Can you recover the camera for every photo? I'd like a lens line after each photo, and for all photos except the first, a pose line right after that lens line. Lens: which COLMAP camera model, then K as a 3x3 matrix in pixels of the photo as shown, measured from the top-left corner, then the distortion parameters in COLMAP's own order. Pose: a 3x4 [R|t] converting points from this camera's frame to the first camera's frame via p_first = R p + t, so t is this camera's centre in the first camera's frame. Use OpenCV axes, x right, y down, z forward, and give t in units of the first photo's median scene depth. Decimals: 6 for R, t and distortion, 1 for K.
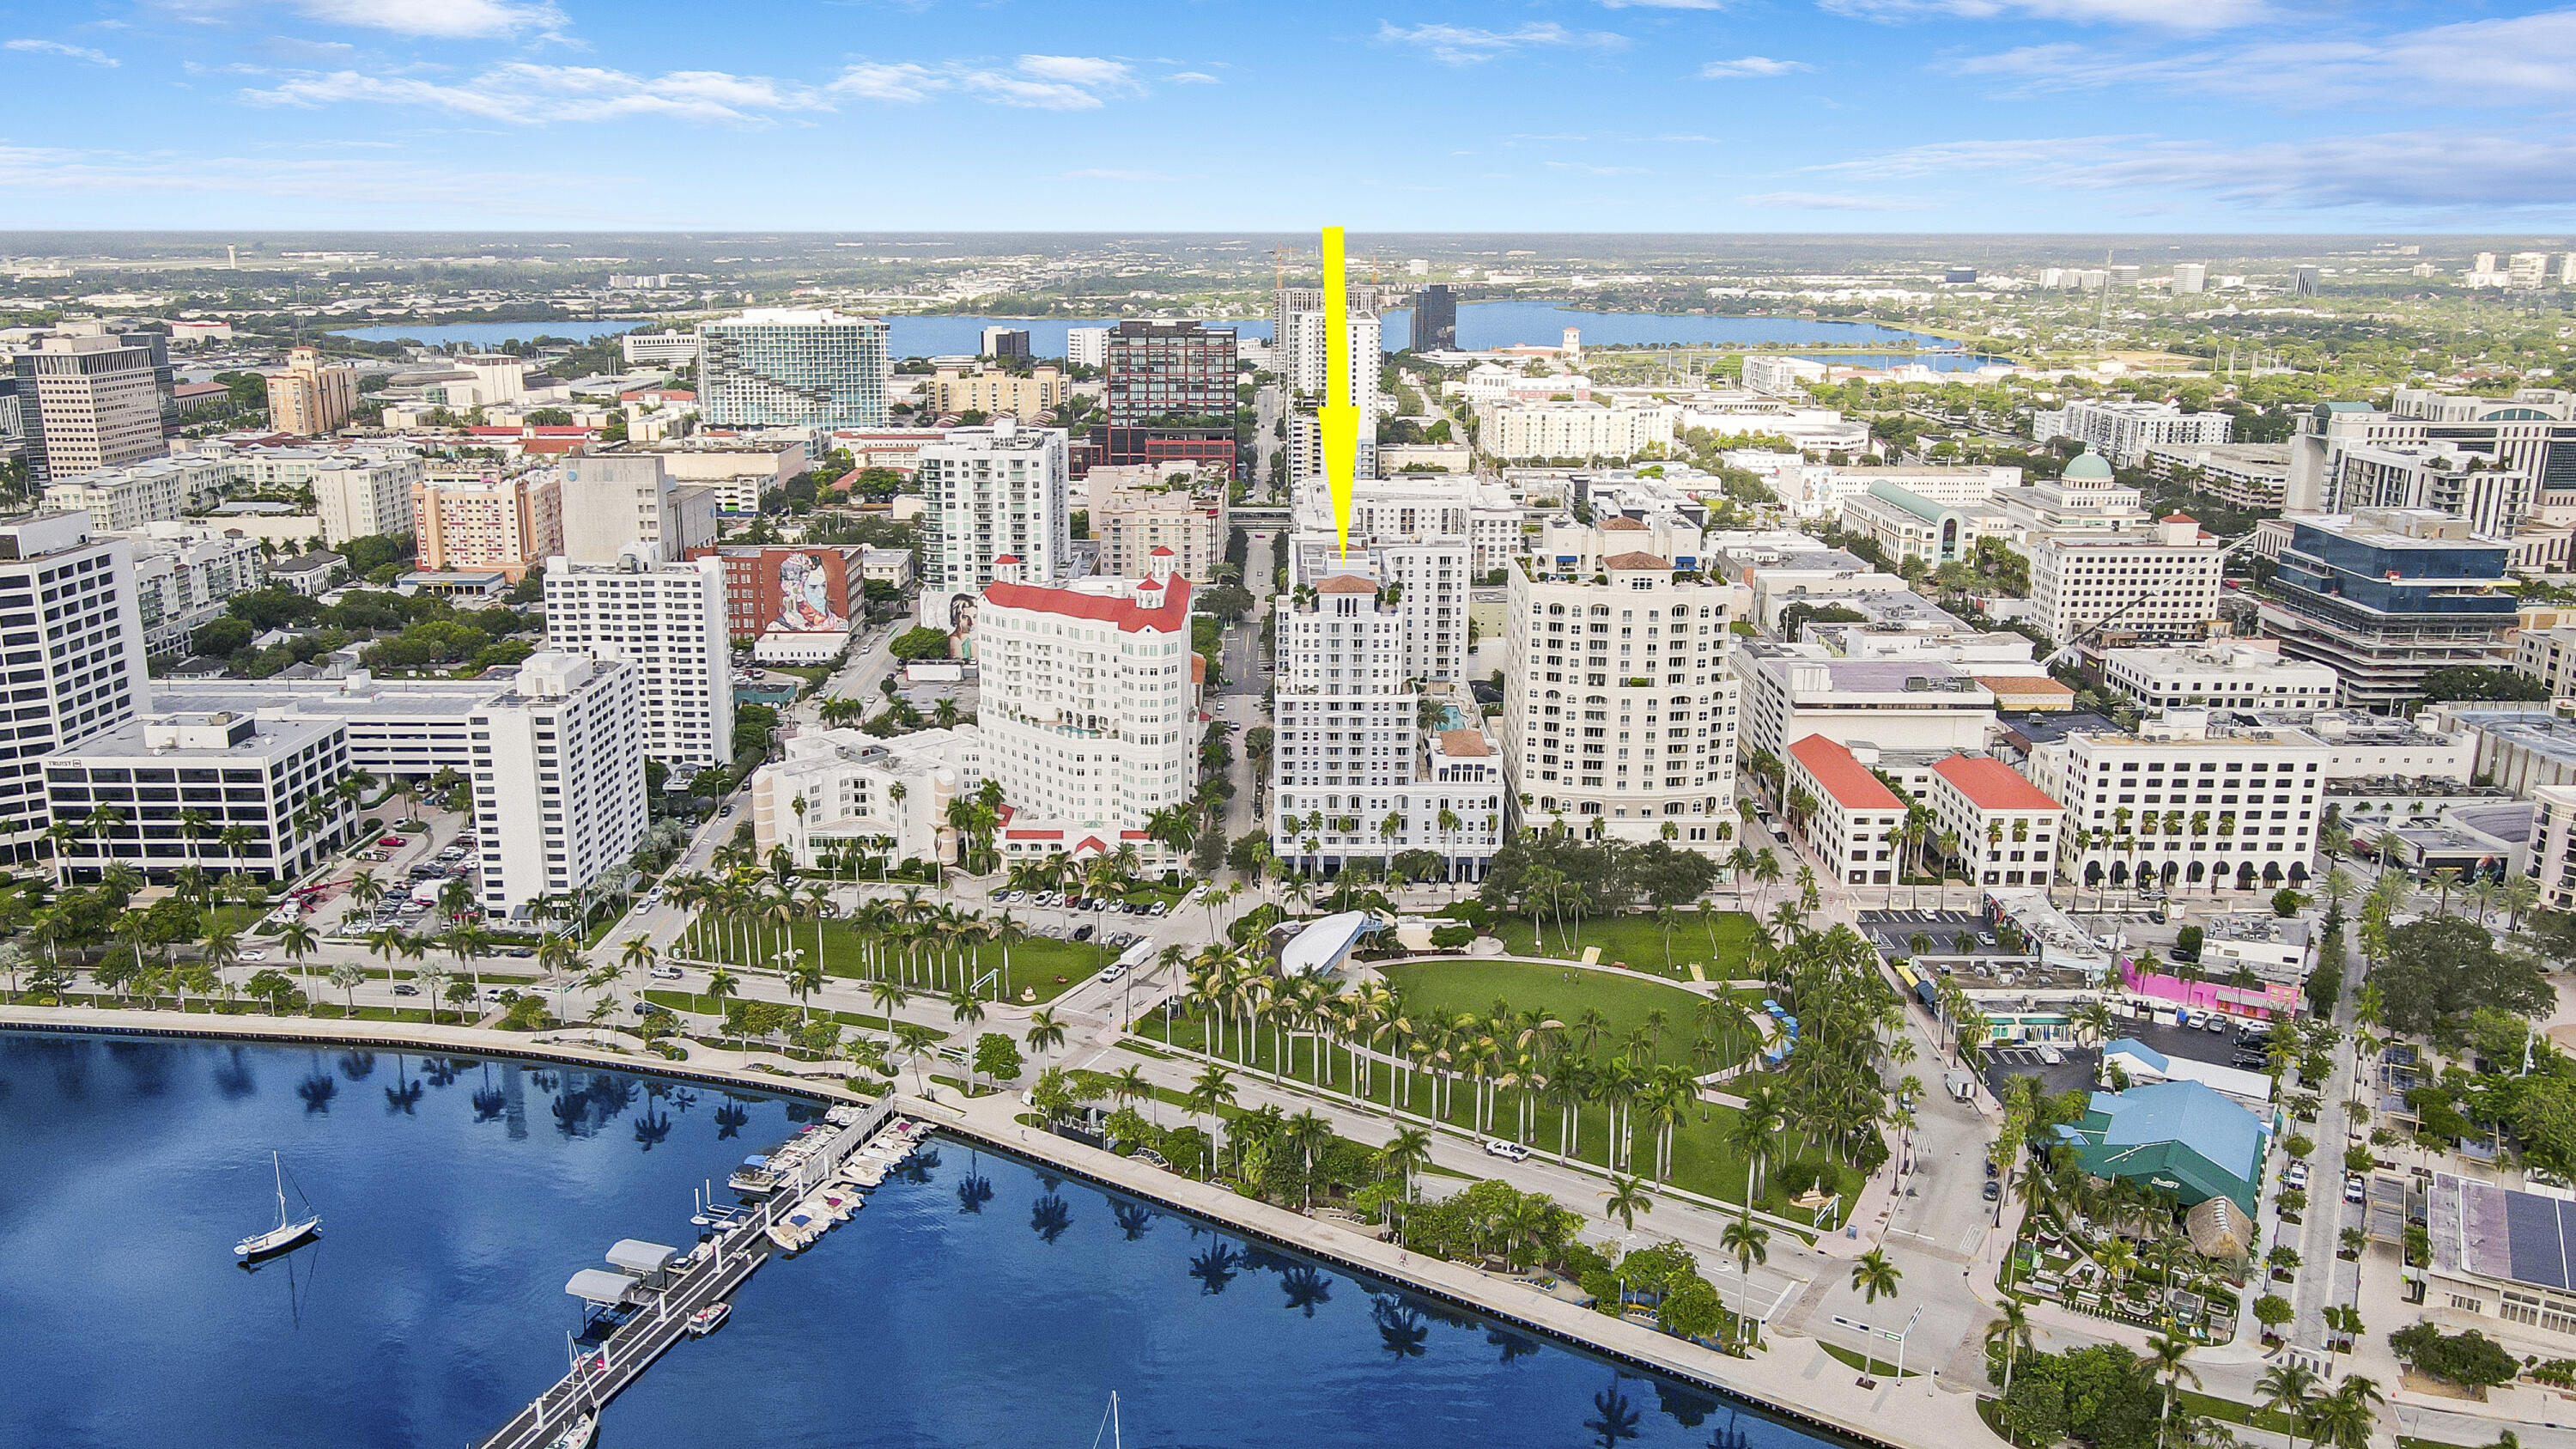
lens RADIAL K [[1923.6, 0, 1298.7], [0, 1923.6, 735.6], [0, 0, 1]] dist [0.026509, 0.006093]
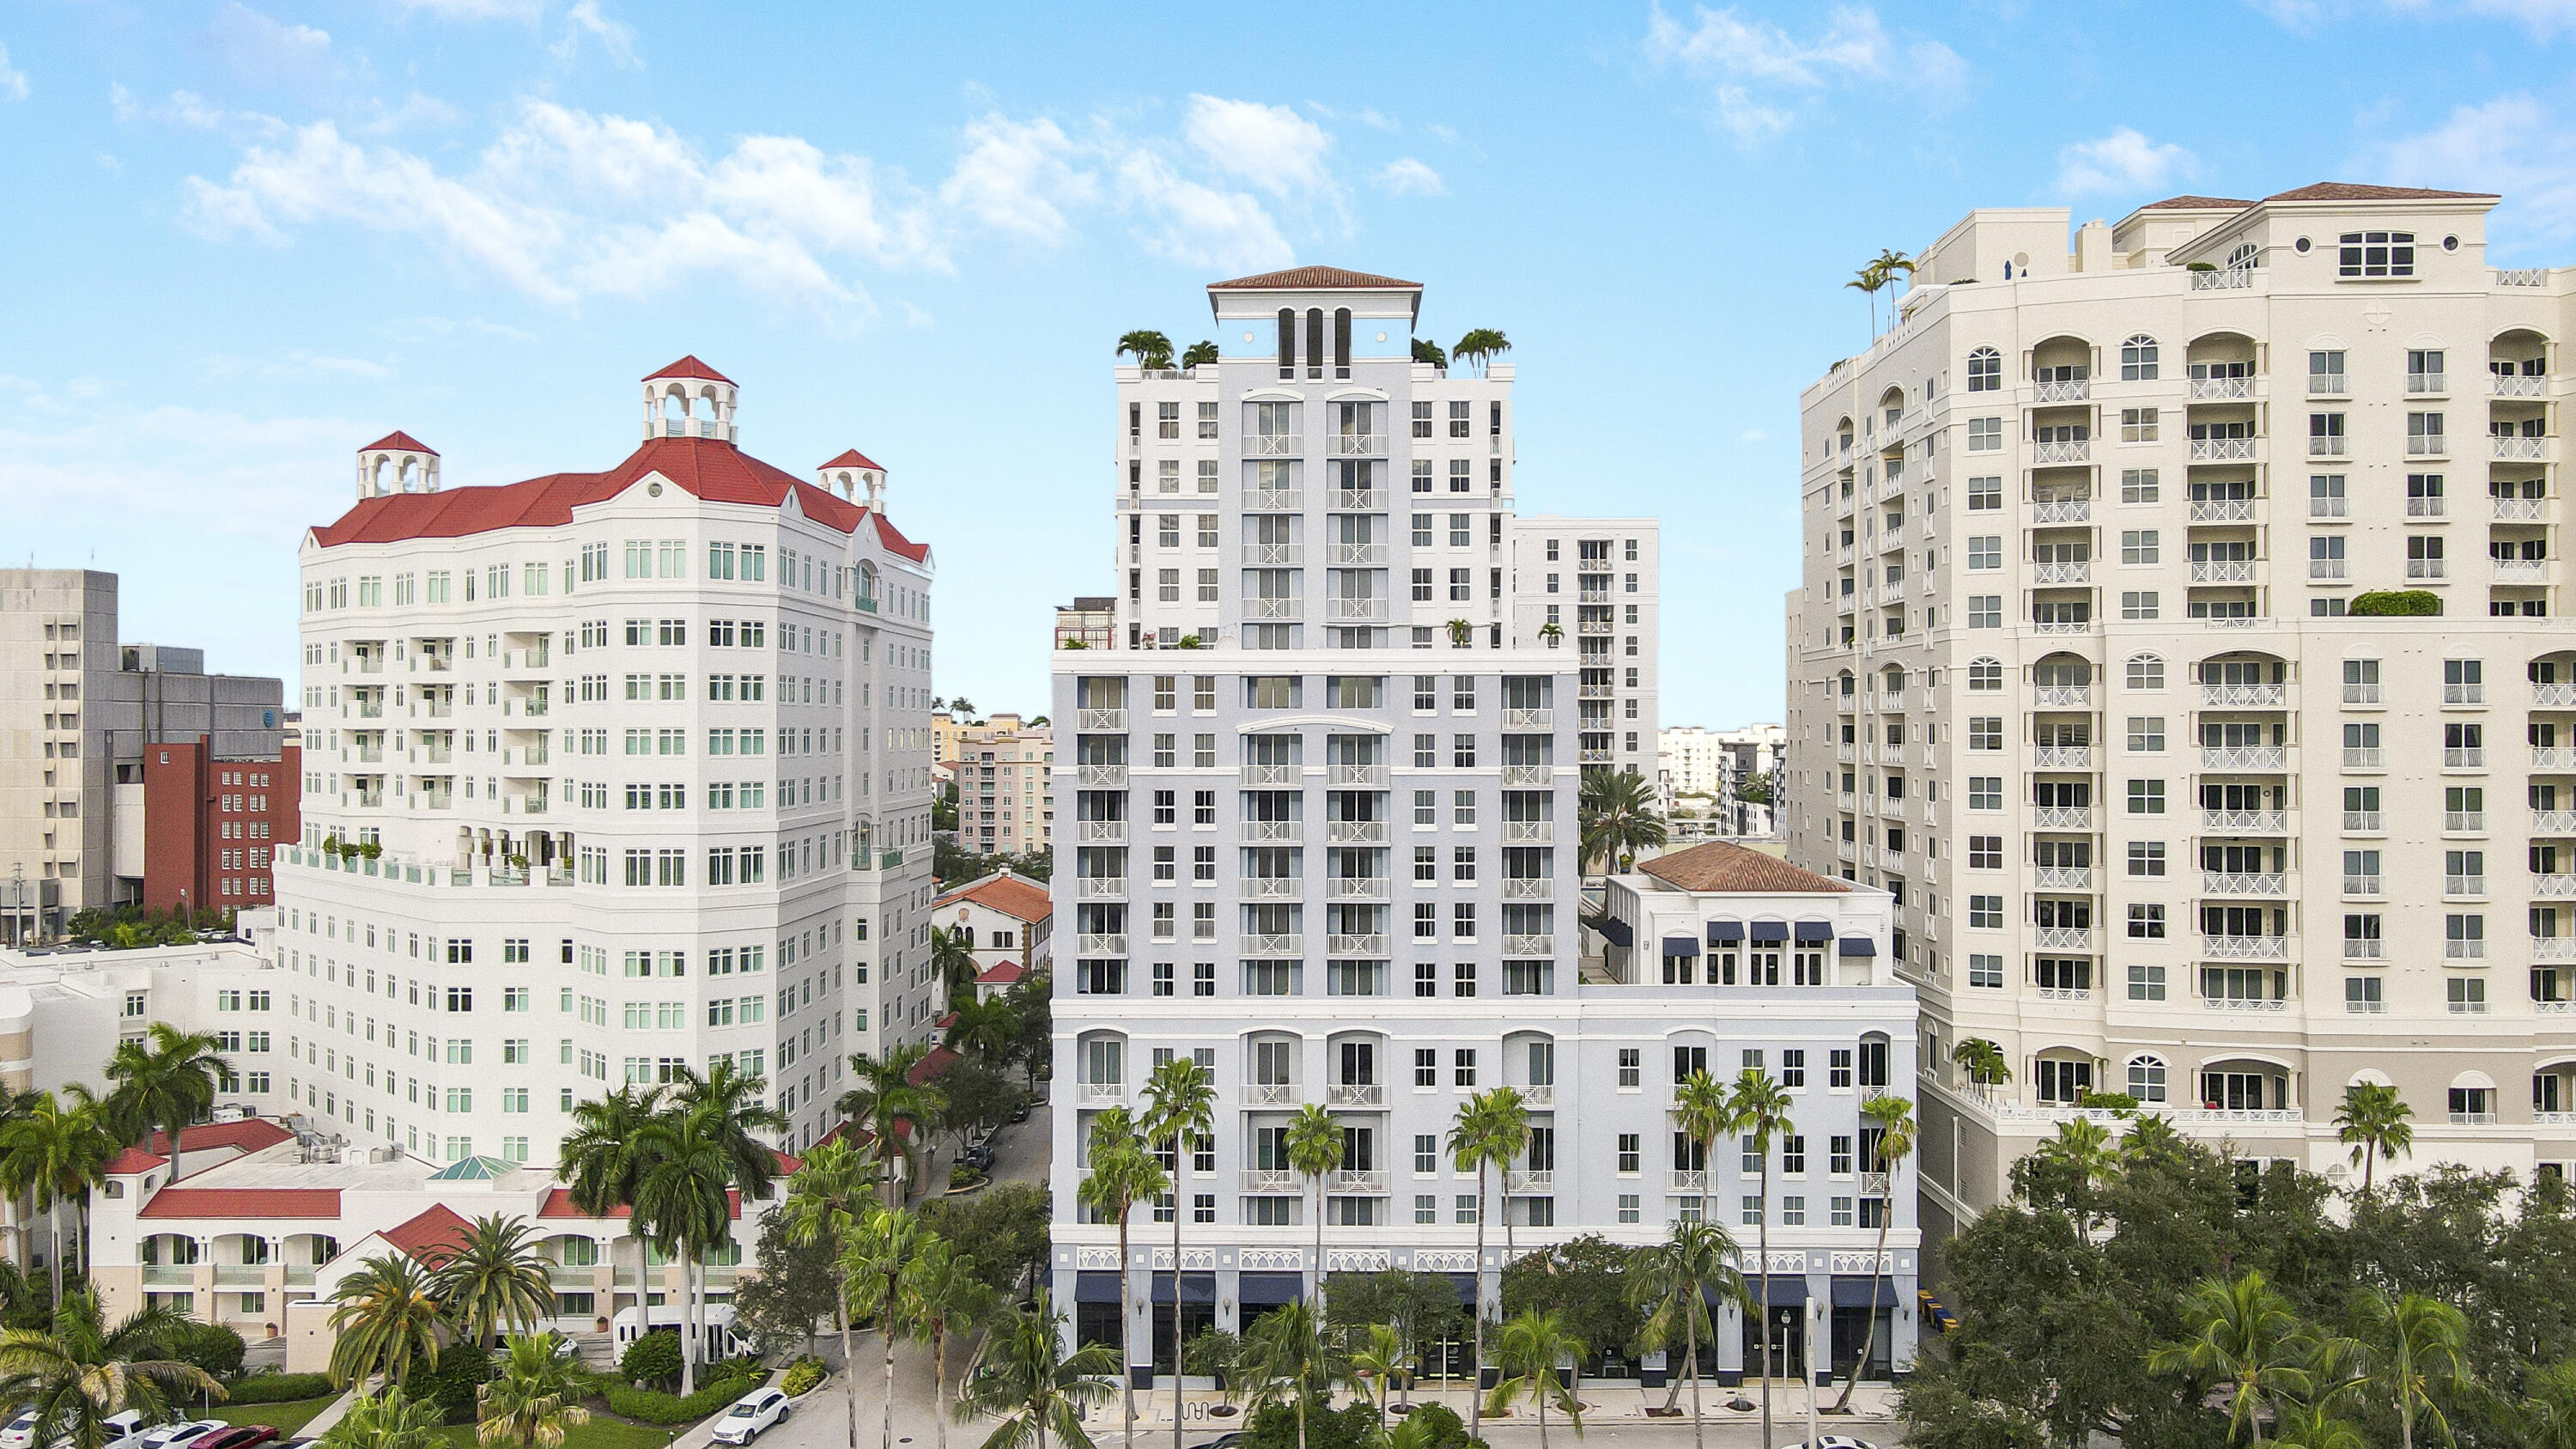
lens RADIAL K [[1923.6, 0, 1298.7], [0, 1923.6, 735.6], [0, 0, 1]] dist [0.026509, 0.006093]
pose [[0.999267, -0.011905, -0.036390, 0.031787], [0.002402, 0.968053, -0.250732, 0.058041], [0.038213, 0.250461, 0.967372, 0.730577]]
